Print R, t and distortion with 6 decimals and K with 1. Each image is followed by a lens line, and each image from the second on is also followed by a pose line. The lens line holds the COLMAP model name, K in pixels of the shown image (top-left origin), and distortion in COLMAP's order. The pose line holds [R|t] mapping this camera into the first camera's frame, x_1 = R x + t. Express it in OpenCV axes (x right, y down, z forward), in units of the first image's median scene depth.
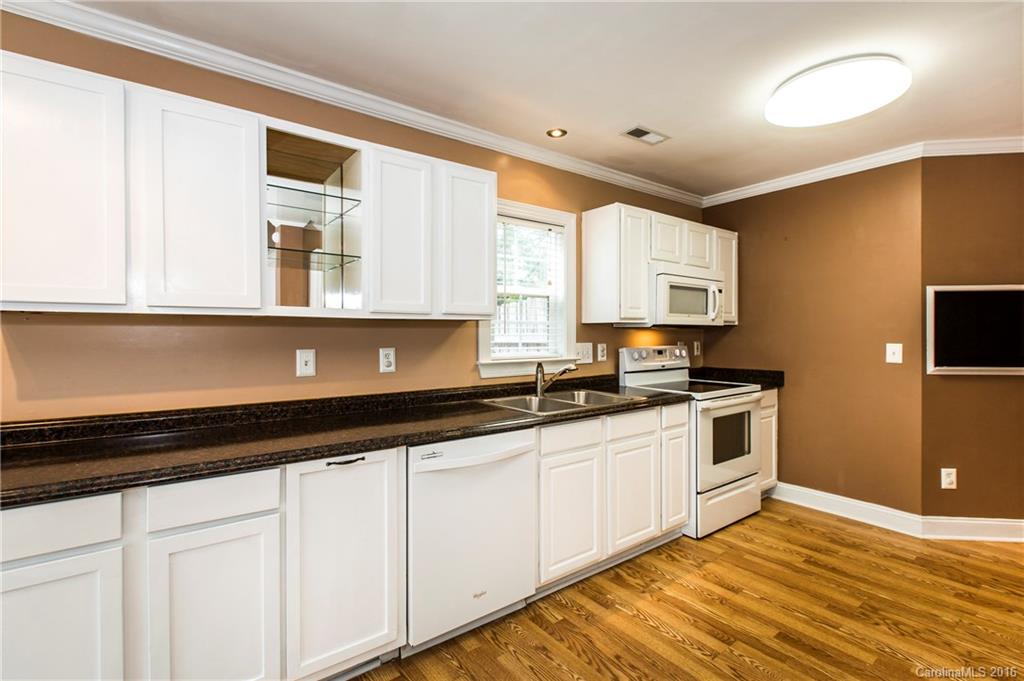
lens RADIAL K [[457.7, 0, 507.6], [0, 457.7, 342.7], [0, 0, 1]] dist [0.005306, 0.000167]
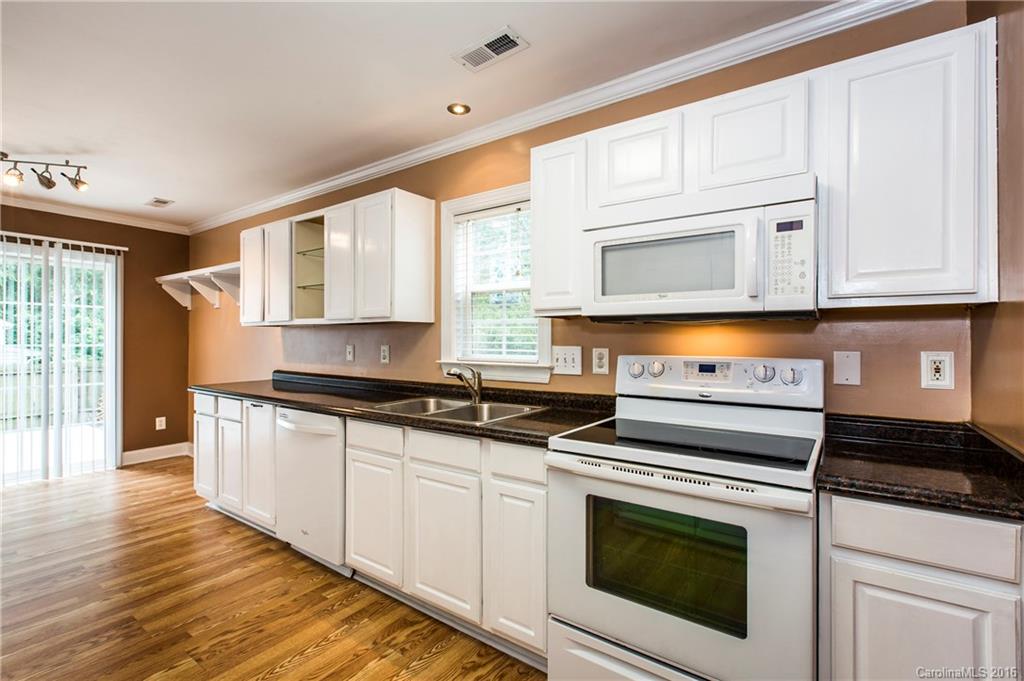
lens RADIAL K [[457.7, 0, 517.9], [0, 457.7, 338.0], [0, 0, 1]] dist [0.005306, 0.000167]
pose [[0.325630, 0.002460, -0.945494, 1.019383], [-0.017430, 0.999842, -0.003402, -0.010224], [0.945337, 0.017588, 0.325622, 0.842140]]
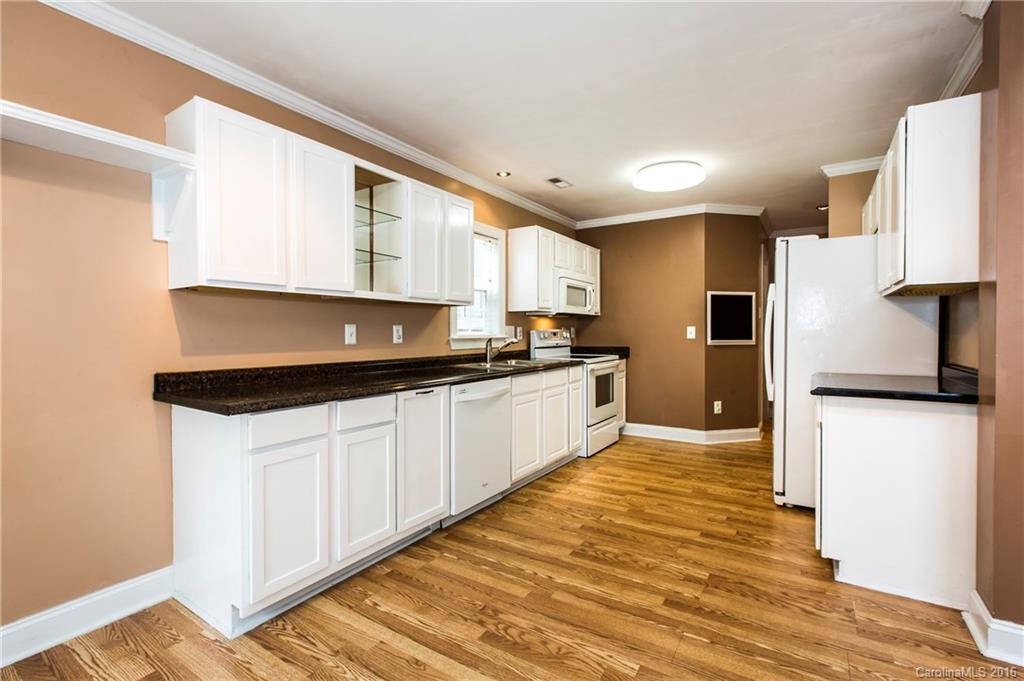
lens RADIAL K [[457.7, 0, 511.7], [0, 457.7, 348.8], [0, 0, 1]] dist [0.005306, 0.000167]
pose [[0.935149, -0.015994, 0.353894, -0.372267], [0.010046, 0.999776, 0.018639, 0.051622], [-0.354113, -0.013875, 0.935100, -0.327739]]
